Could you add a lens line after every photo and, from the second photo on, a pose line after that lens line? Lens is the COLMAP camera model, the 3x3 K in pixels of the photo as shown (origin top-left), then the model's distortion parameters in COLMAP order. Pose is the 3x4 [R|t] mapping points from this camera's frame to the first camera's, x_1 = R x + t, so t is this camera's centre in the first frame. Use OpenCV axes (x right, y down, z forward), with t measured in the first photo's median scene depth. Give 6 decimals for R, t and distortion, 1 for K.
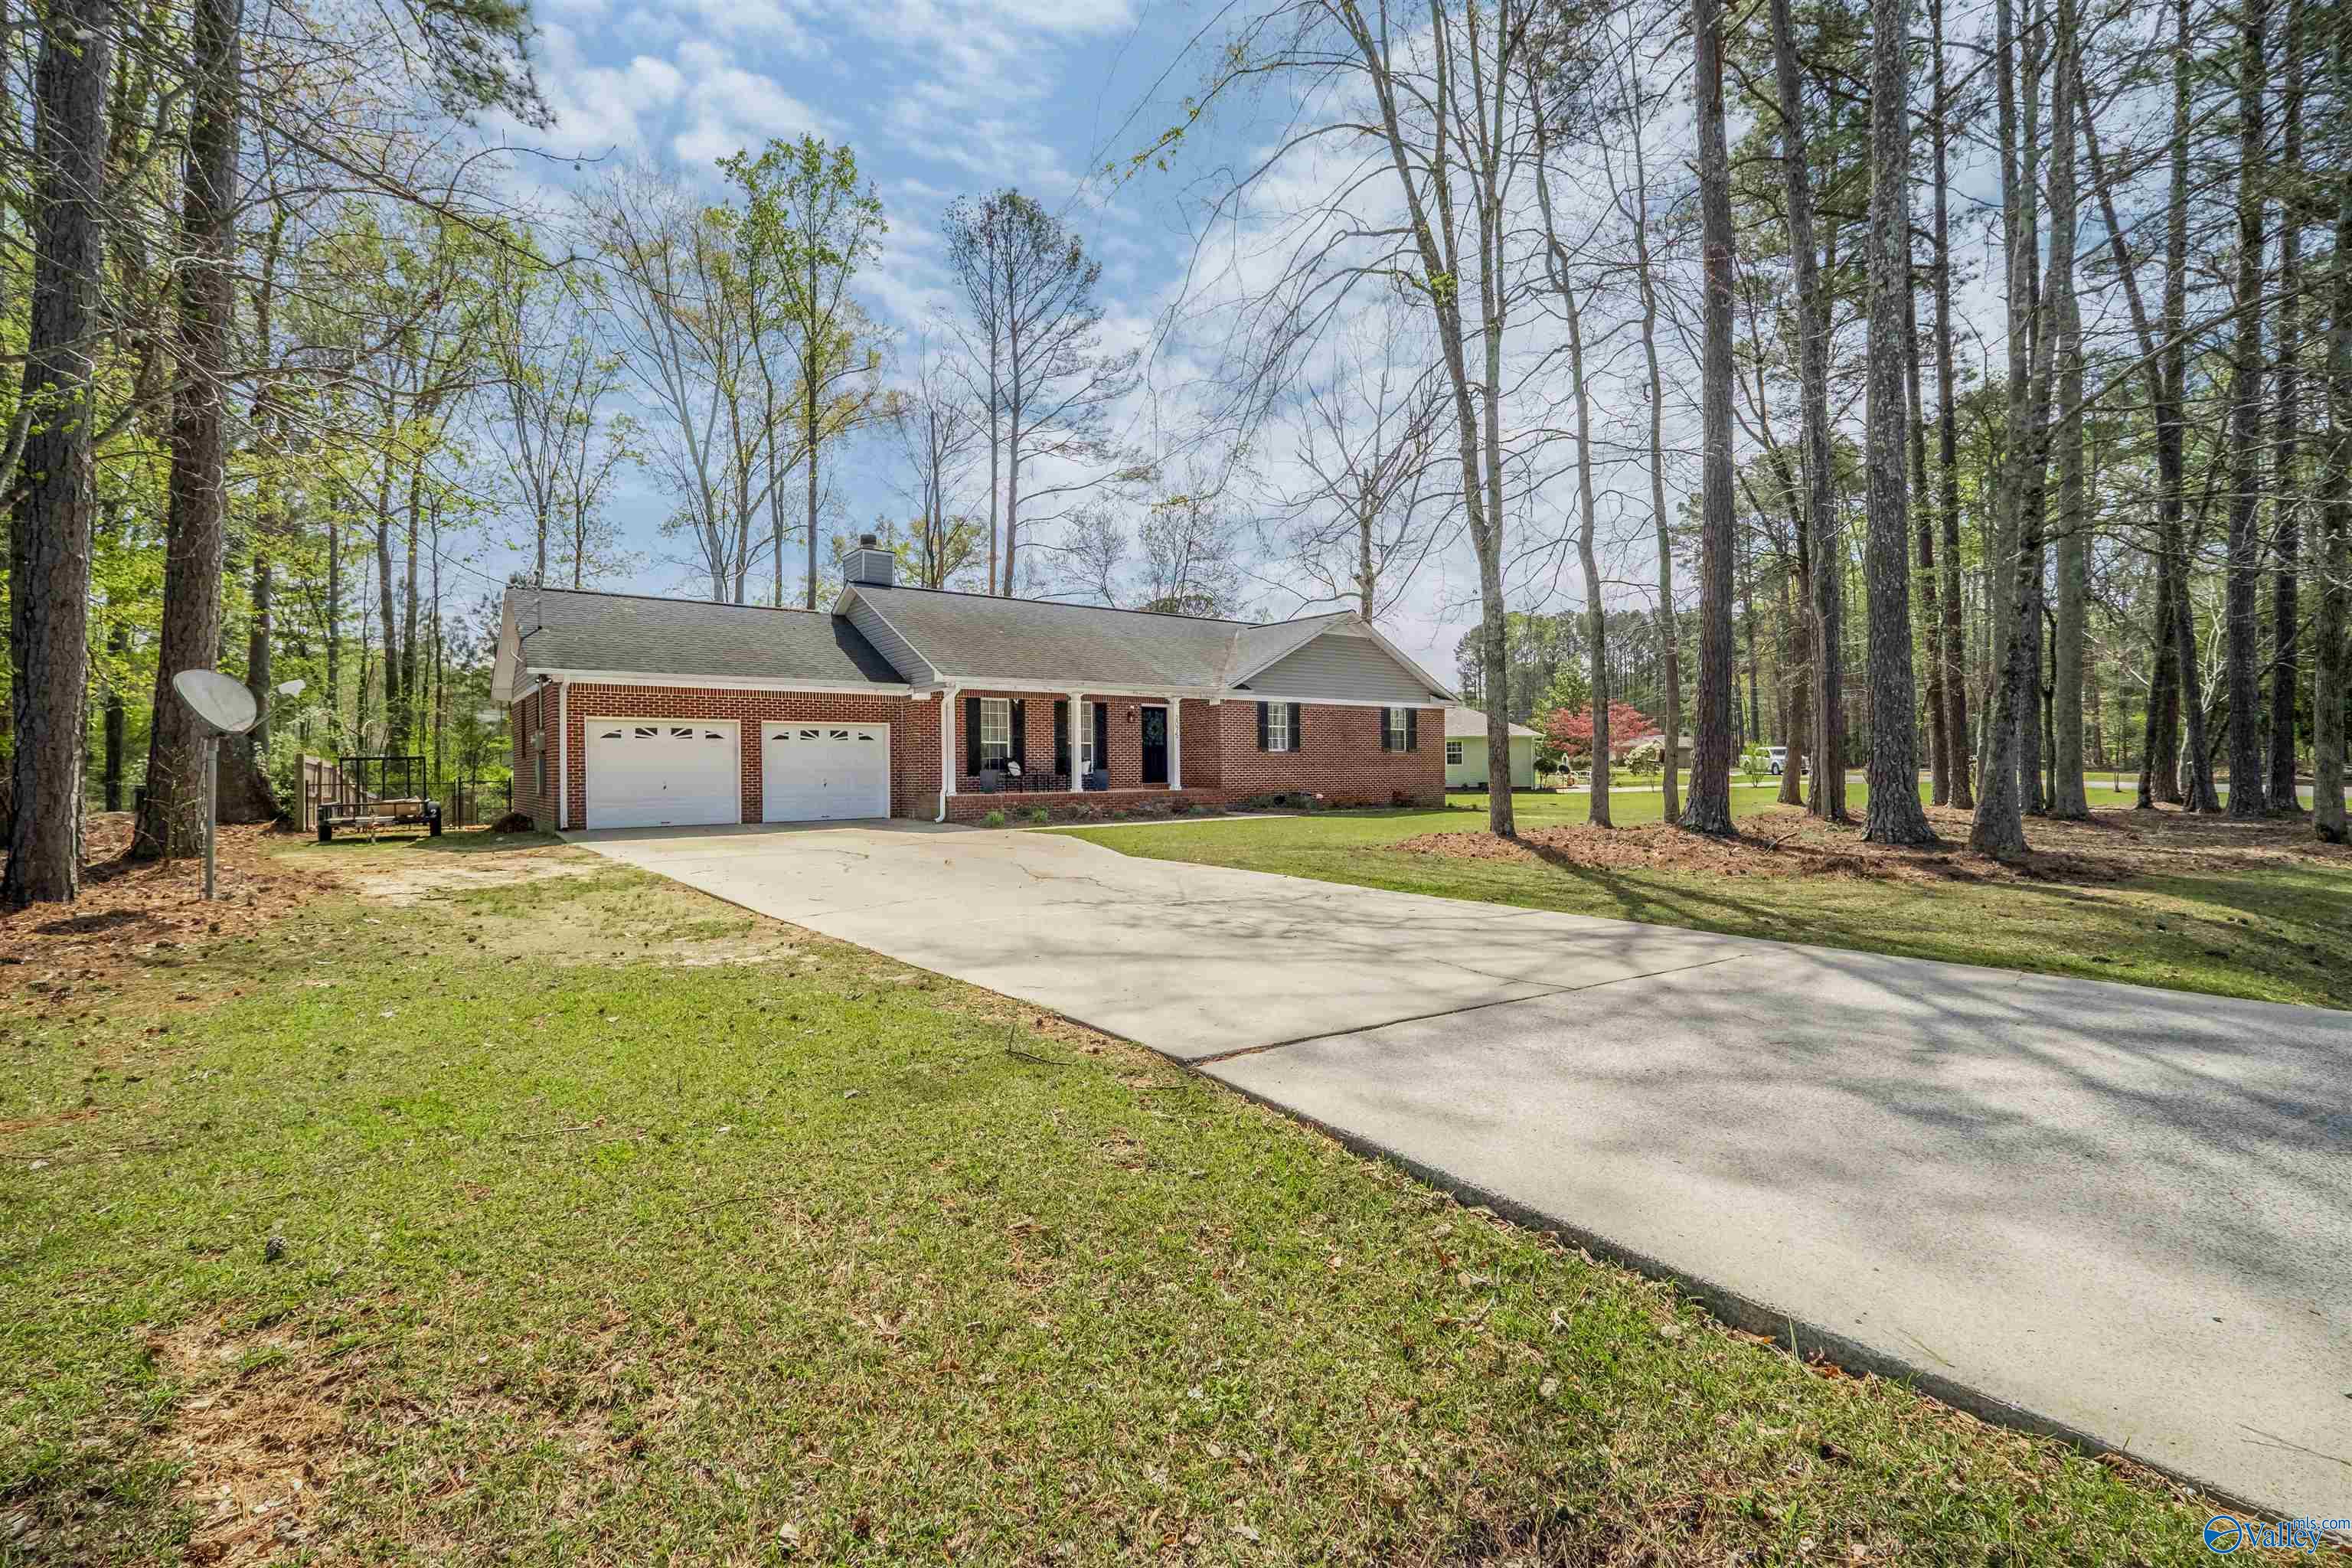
lens RADIAL K [[1047.1, 0, 1182.0], [0, 1047.1, 778.1], [0, 0, 1]] dist [0.001590, -0.000019]
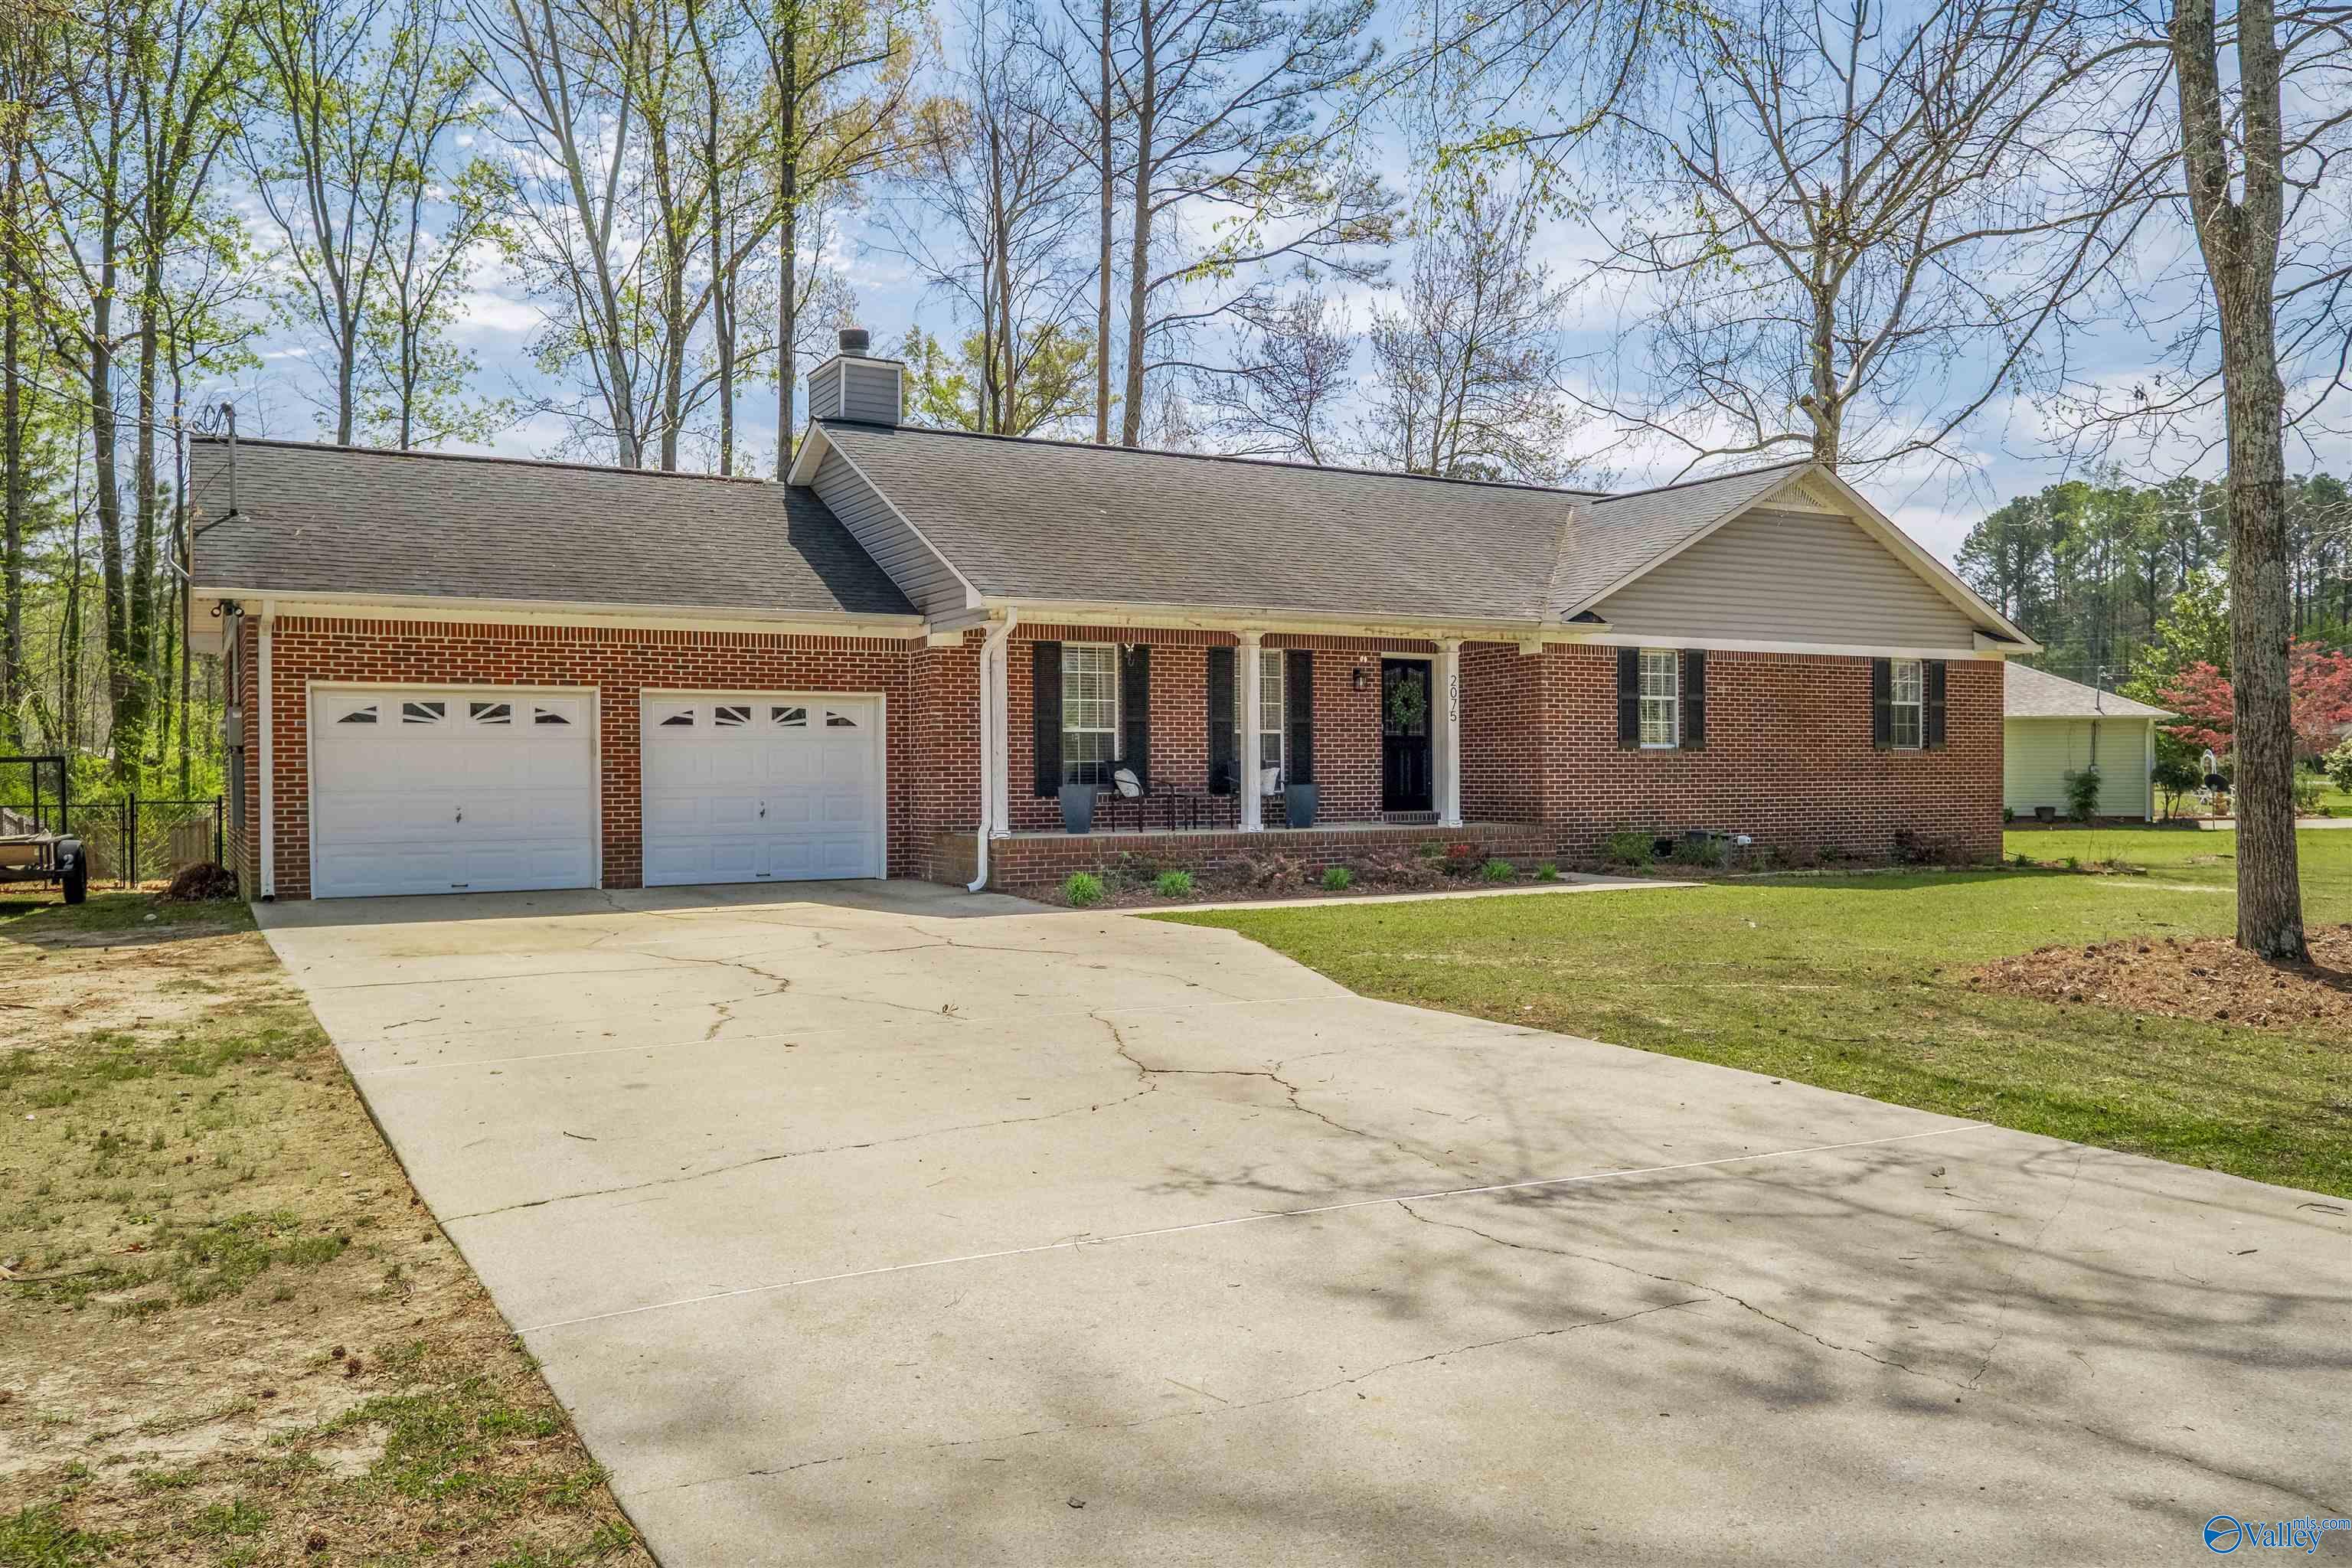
lens RADIAL K [[1768.3, 0, 1176.1], [0, 1768.3, 821.1], [0, 0, 1]] dist [-0.000886, 0.001807]
pose [[0.989393, 0.007659, -0.145061, -0.012134], [-0.004879, 0.999798, 0.019509, -0.006433], [0.145181, -0.018595, 0.989230, 0.144107]]
